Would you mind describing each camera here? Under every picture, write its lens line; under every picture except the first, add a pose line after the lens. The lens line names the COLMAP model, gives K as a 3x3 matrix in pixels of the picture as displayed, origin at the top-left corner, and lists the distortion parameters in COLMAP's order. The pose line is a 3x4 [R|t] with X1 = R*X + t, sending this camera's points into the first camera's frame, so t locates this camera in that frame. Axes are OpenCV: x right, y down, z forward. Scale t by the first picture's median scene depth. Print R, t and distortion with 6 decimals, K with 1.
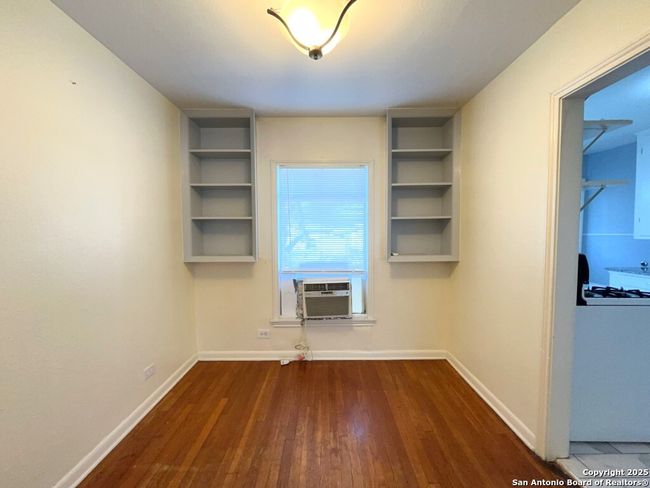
lens RADIAL K [[263.3, 0, 326.9], [0, 263.3, 243.3], [0, 0, 1]] dist [-0.001572, -0.000631]
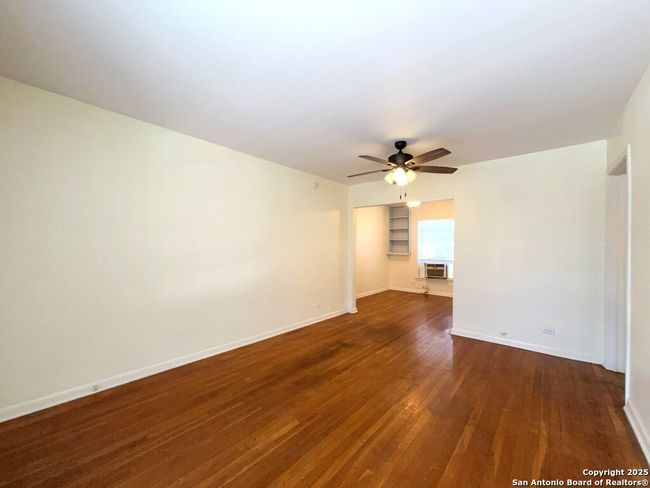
lens RADIAL K [[263.3, 0, 326.9], [0, 263.3, 243.3], [0, 0, 1]] dist [-0.001572, -0.000631]
pose [[0.756905, 0.006346, -0.653494, 0.890207], [-0.040370, 0.998497, -0.037061, 0.084437], [0.652276, 0.054433, 0.756024, -1.694460]]
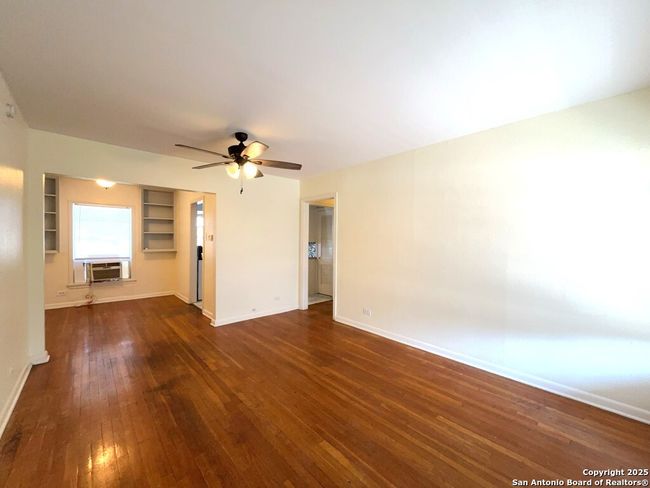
lens RADIAL K [[263.3, 0, 326.9], [0, 263.3, 243.3], [0, 0, 1]] dist [-0.001572, -0.000631]
pose [[0.740834, 0.004138, 0.671675, -0.104878], [0.016879, 0.999551, -0.024776, 0.076294], [-0.671476, 0.029692, 0.740431, -1.673207]]
